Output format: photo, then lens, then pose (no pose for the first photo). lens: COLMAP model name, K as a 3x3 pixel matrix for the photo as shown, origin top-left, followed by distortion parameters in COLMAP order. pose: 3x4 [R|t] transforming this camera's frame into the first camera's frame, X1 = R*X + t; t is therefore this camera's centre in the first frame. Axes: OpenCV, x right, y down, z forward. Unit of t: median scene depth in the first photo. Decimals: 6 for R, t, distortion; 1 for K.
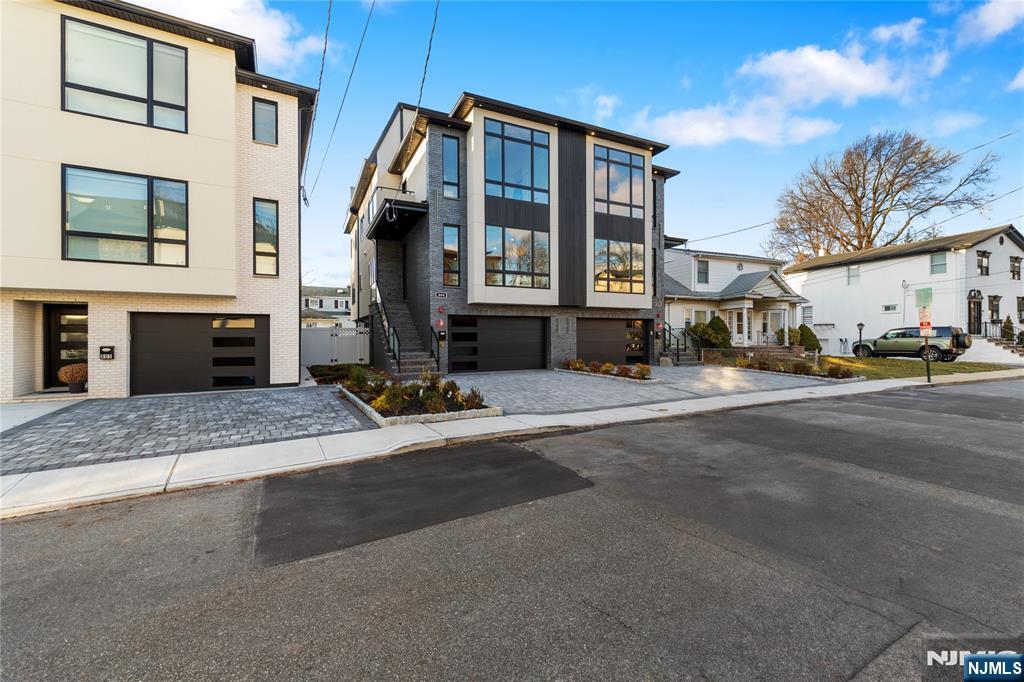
lens RADIAL K [[424.6, 0, 512.0], [0, 424.6, 341.0], [0, 0, 1]] dist [0.004060, -0.000205]
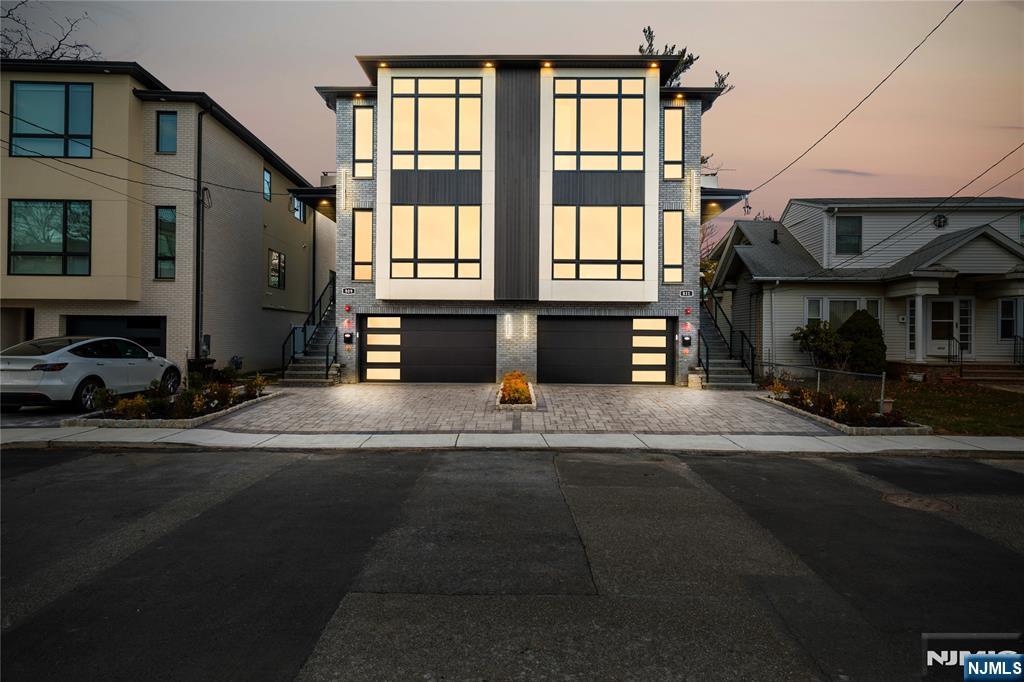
lens RADIAL K [[560.0, 0, 511.7], [0, 560.0, 336.8], [0, 0, 1]] dist [-0.002040, -0.000545]
pose [[0.889629, 0.012890, -0.456502, 0.874672], [-0.016063, 0.999866, -0.003071, -0.022902], [0.456401, 0.010064, 0.889717, 0.180081]]
